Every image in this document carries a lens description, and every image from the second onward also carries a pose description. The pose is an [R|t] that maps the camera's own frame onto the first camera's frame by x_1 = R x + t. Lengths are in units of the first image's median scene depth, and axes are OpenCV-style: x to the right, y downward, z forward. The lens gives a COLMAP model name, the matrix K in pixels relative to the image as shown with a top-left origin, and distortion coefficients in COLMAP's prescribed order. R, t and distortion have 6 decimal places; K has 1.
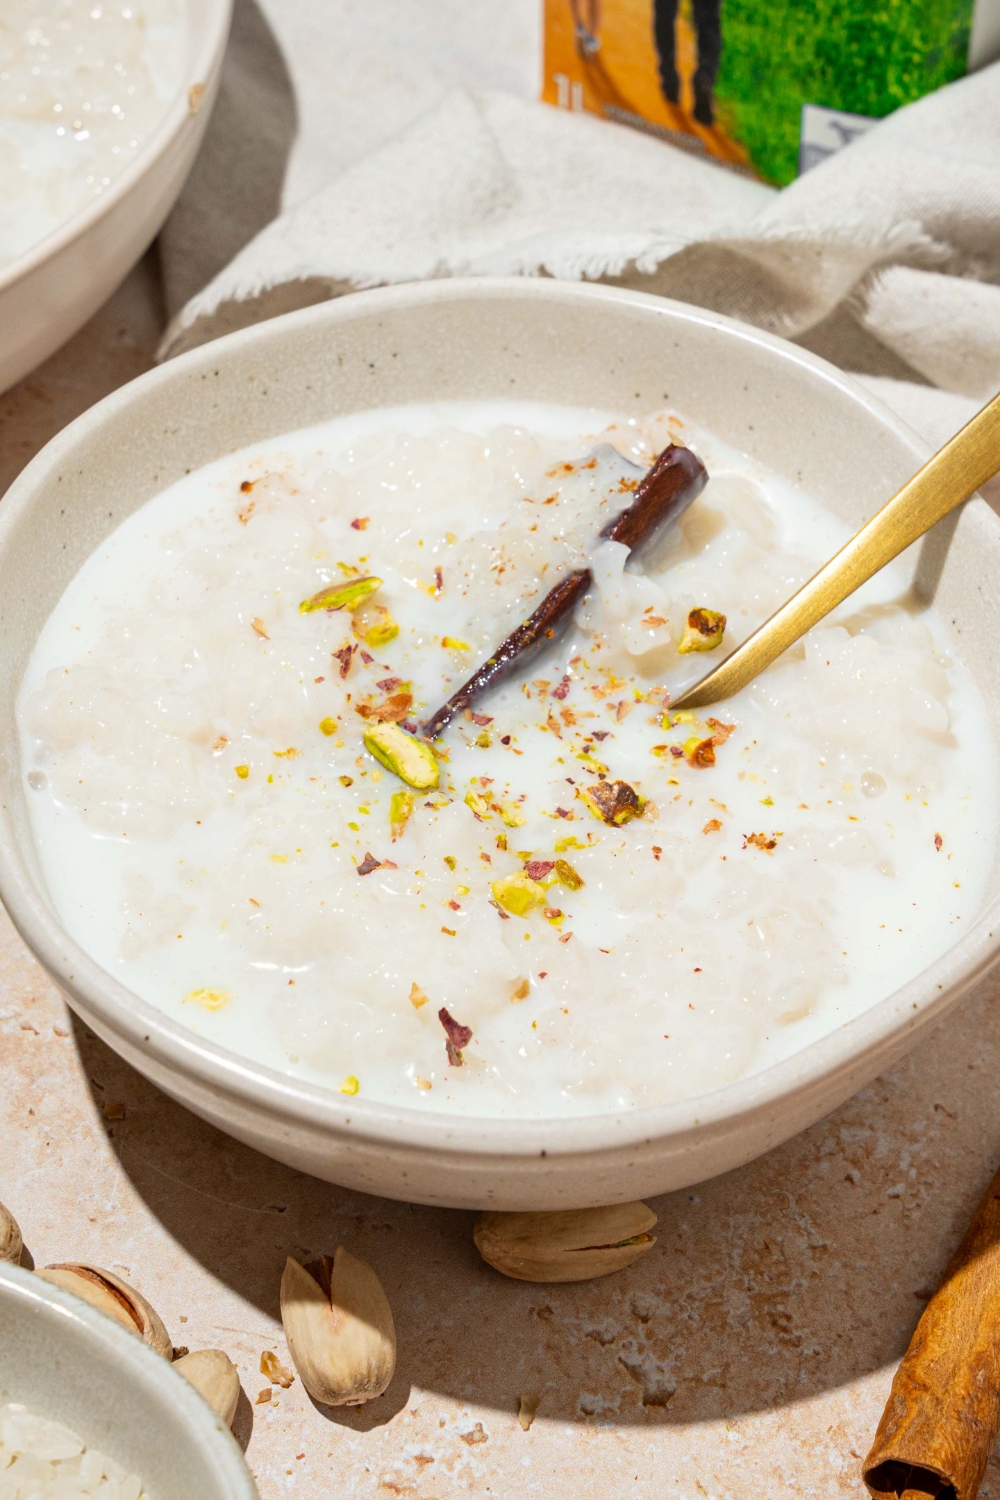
lens RADIAL K [[3595.7, 0, 508.5], [0, 3595.7, 644.5], [0, 0, 1]] dist [0.155858, 0.218859]
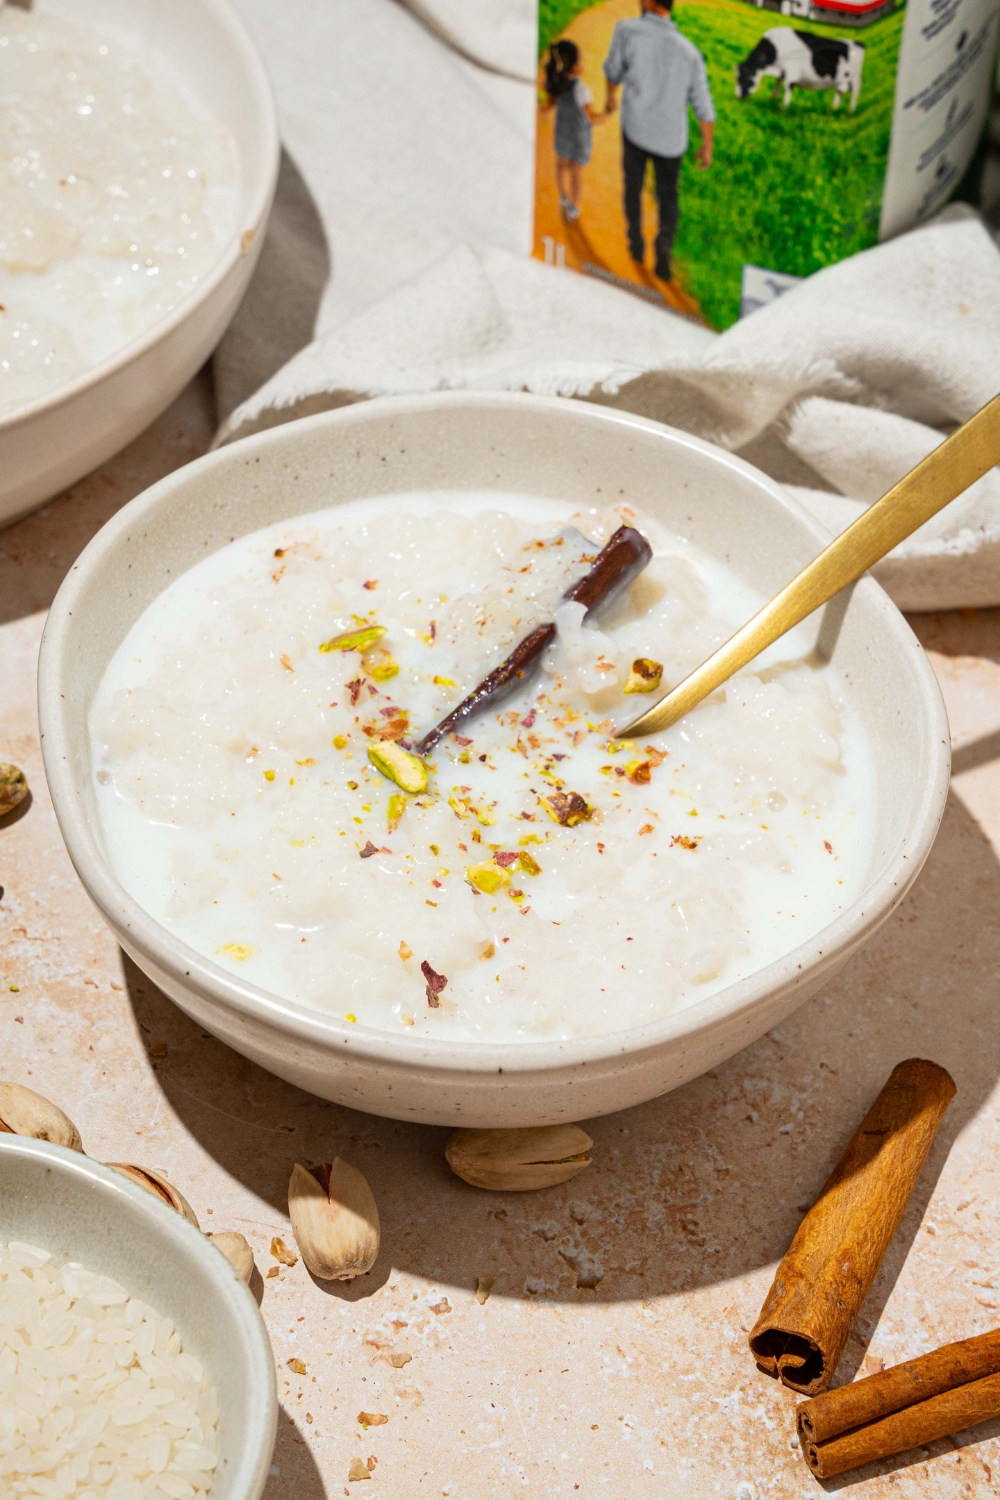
lens RADIAL K [[3254.8, 0, 547.9], [0, 3254.8, 746.4], [0, 0, 1]] dist [0.141194, 0.547546]
pose [[0.999570, 0.027332, 0.010578, 0.009767], [-0.027156, 0.999496, -0.016452, 0.040466], [-0.011023, 0.016157, 0.999809, -0.123648]]
